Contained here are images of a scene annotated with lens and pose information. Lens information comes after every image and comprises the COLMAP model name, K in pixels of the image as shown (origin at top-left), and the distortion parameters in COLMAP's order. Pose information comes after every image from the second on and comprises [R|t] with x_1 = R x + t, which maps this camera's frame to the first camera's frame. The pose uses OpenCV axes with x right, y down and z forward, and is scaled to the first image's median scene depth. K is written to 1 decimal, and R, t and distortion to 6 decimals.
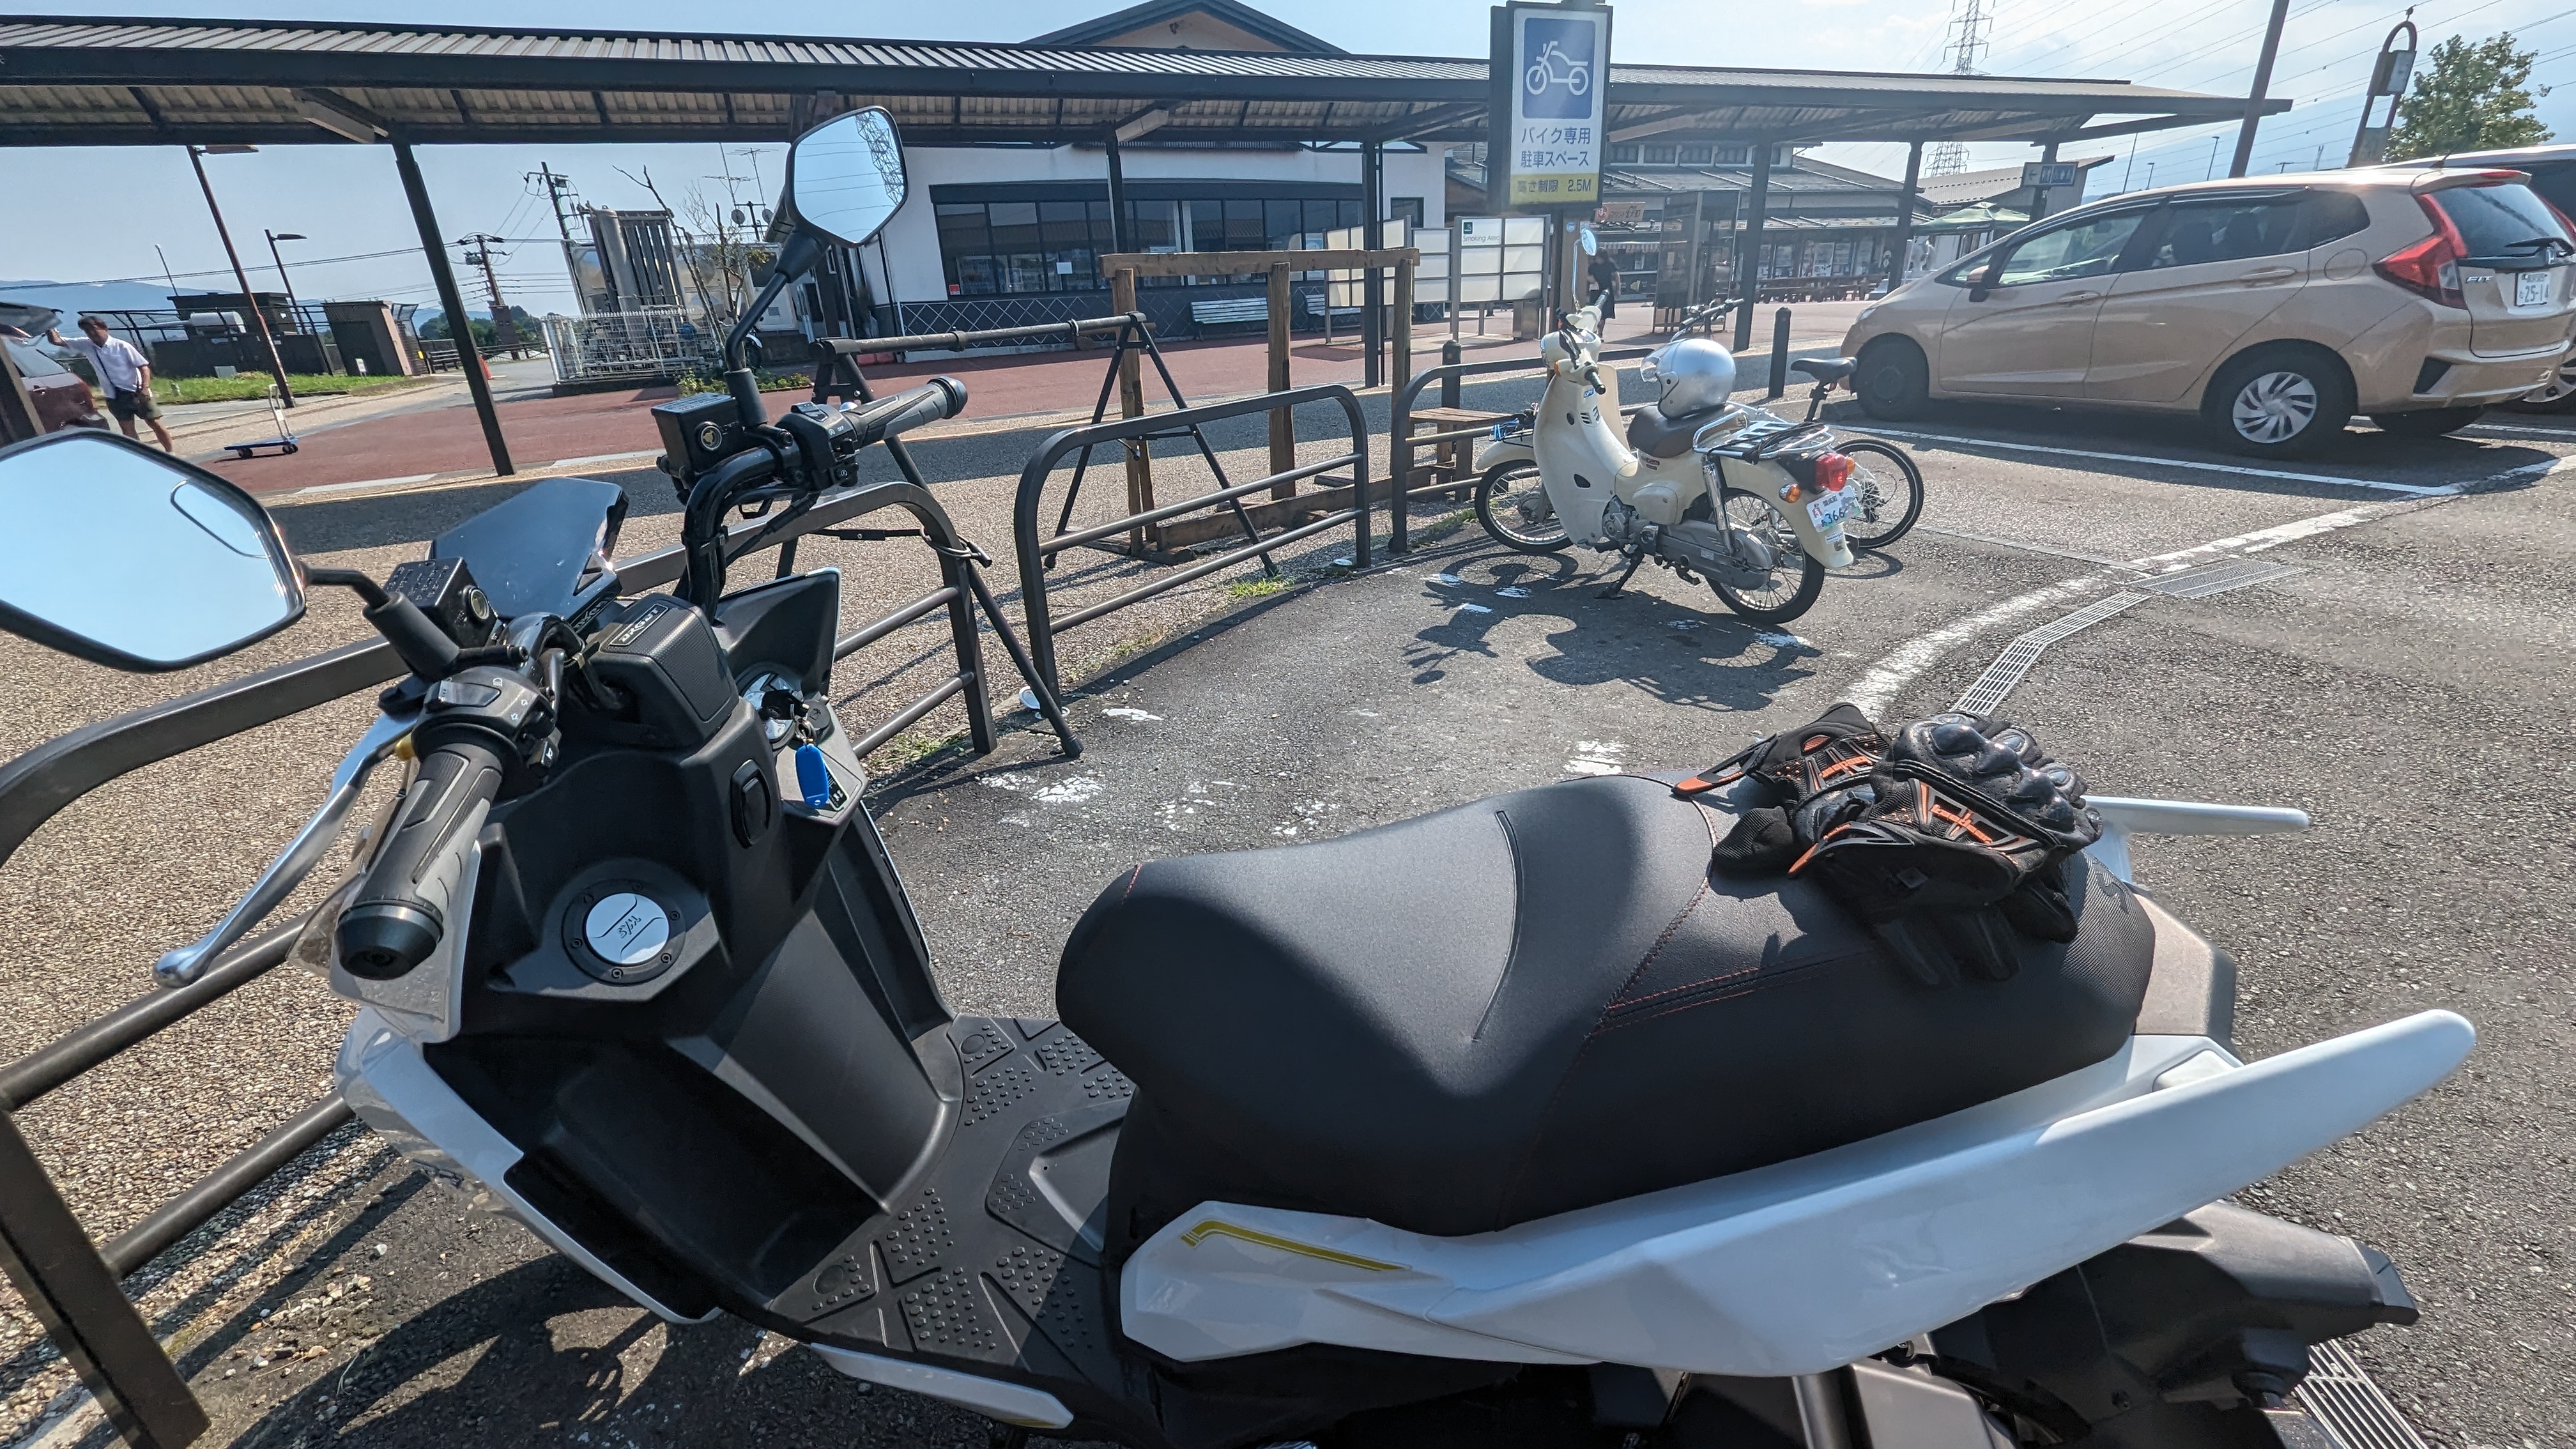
lens RADIAL K [[1049.7, 0, 1288.4], [0, 1049.7, 722.1], [0, 0, 1]] dist [-0.001731, -0.000498]
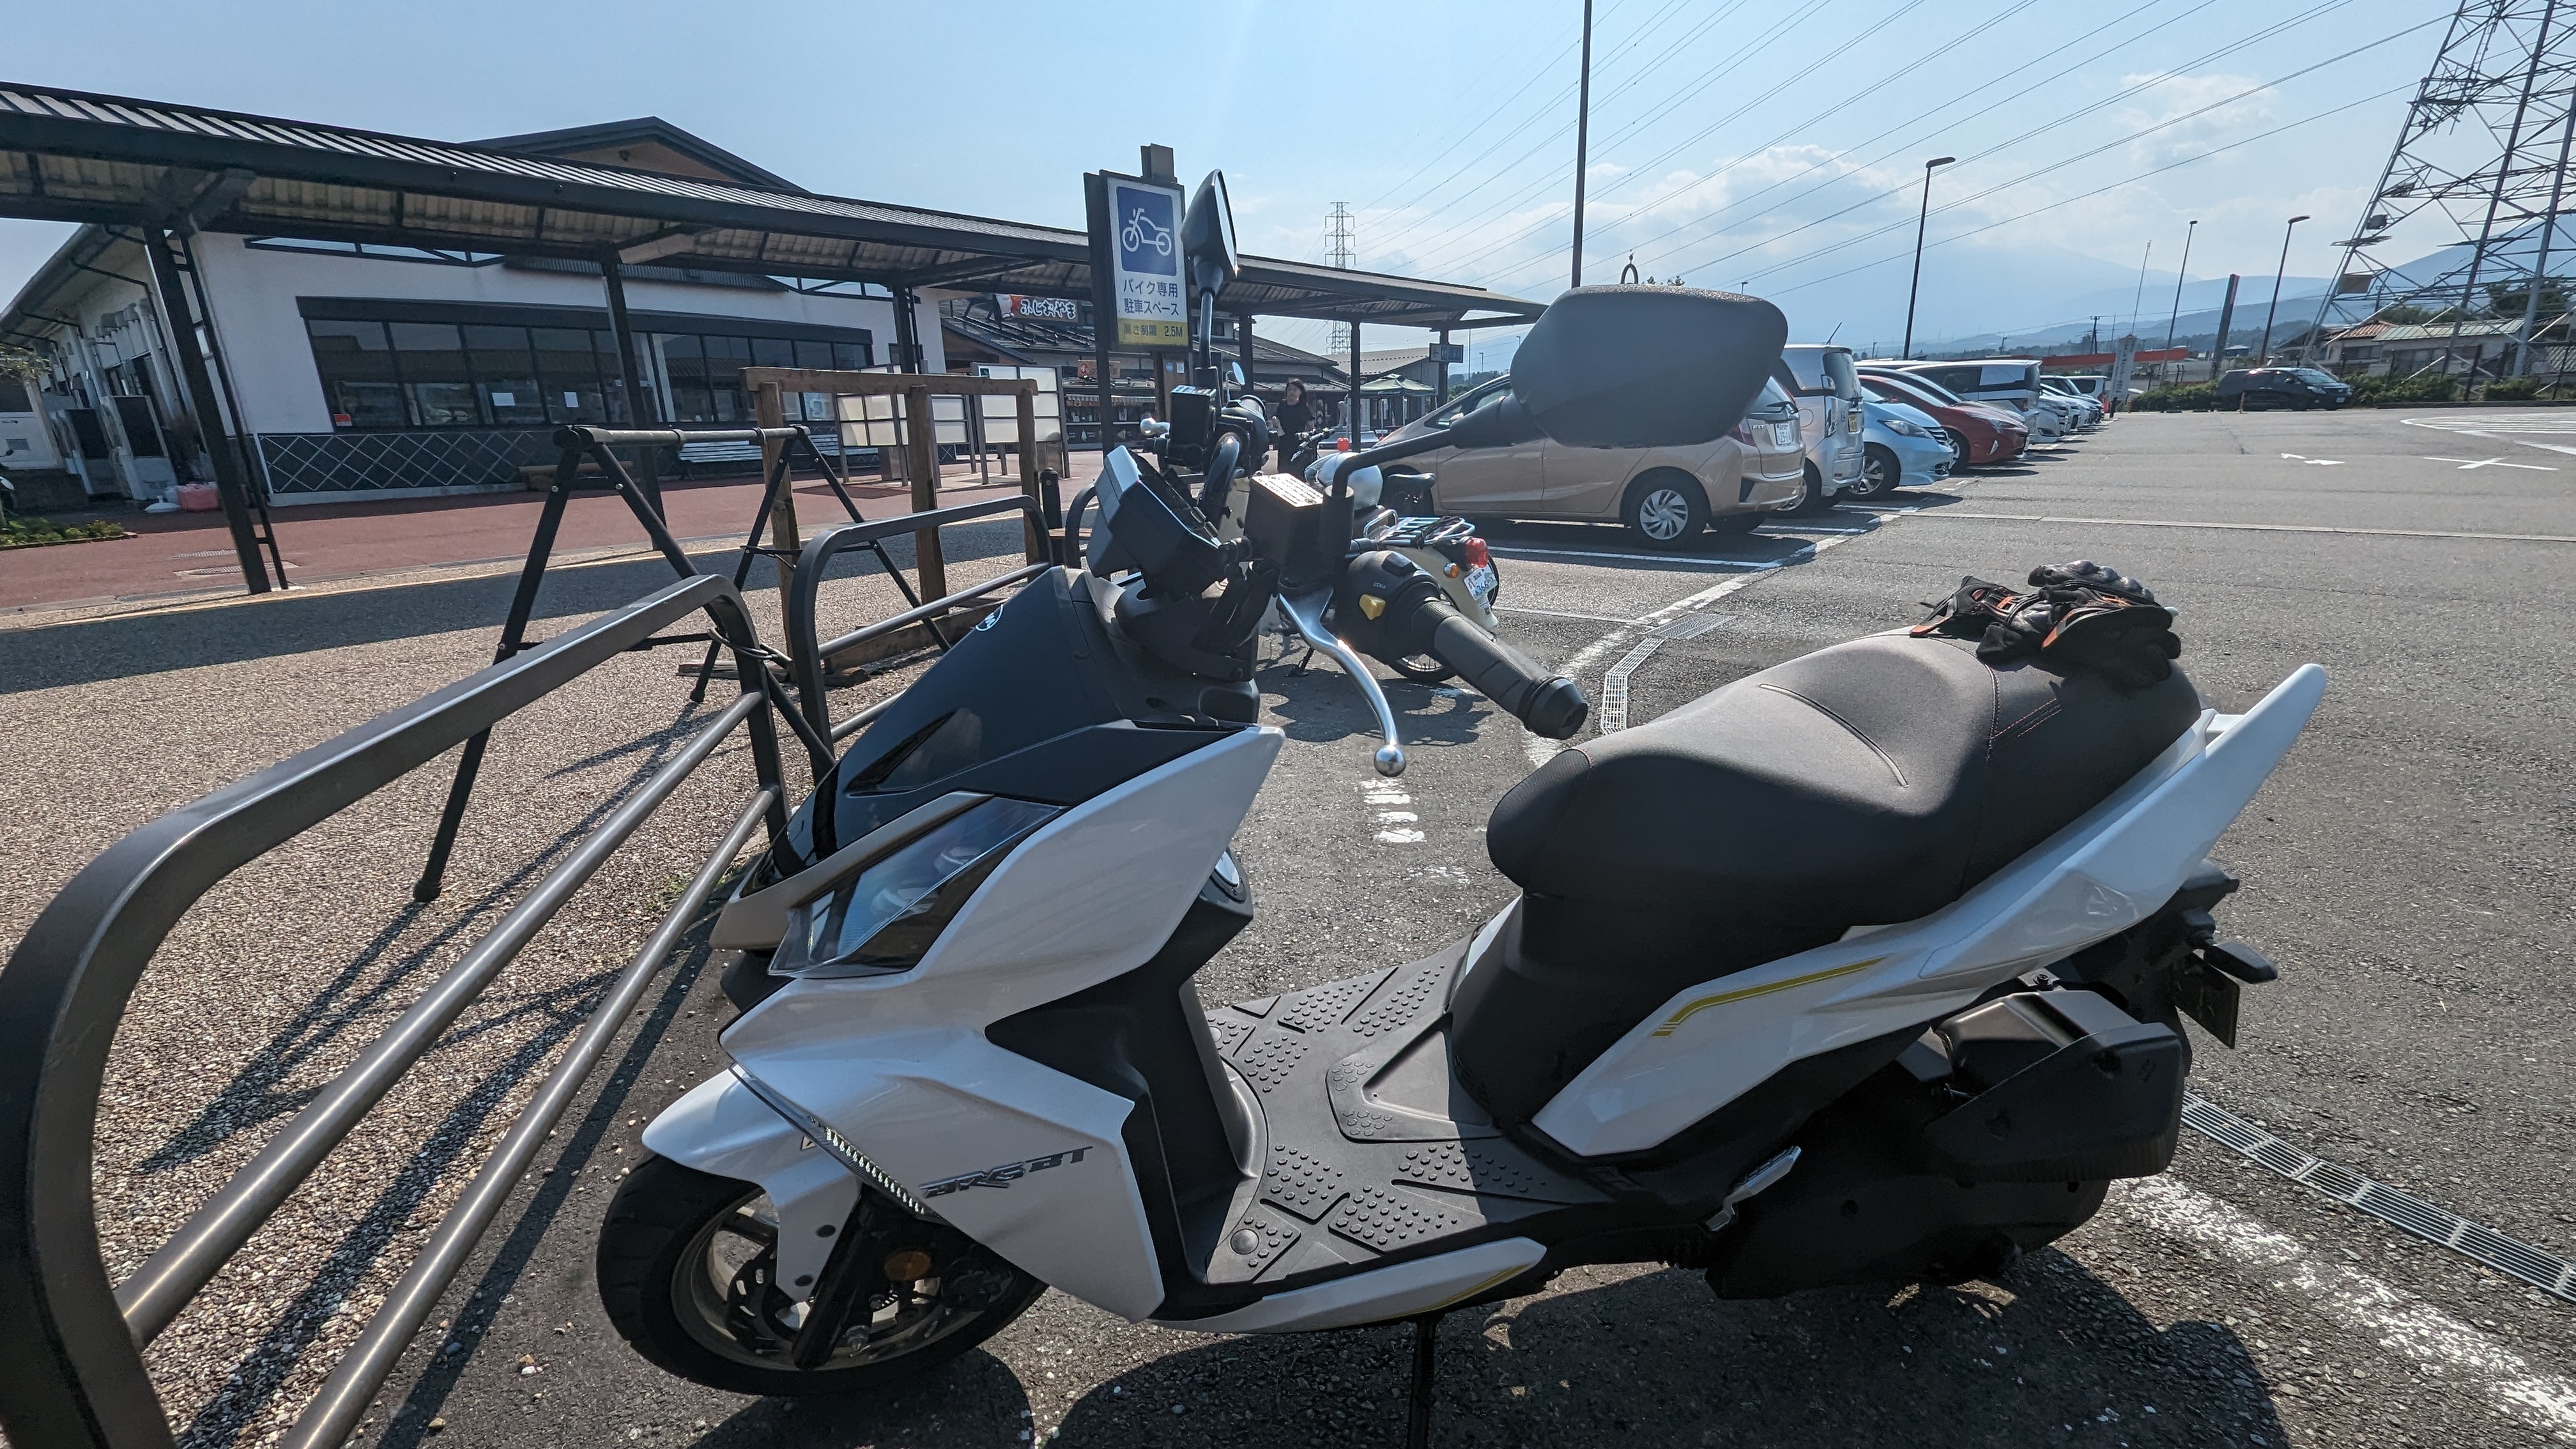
lens RADIAL K [[1049.7, 0, 1284.0], [0, 1049.7, 729.2], [0, 0, 1]] dist [-0.001731, -0.000498]
pose [[0.897820, -0.101659, 0.428467, -0.110631], [0.152698, 0.984490, -0.086386, 0.018790], [-0.413040, 0.142985, 0.899418, -0.000826]]
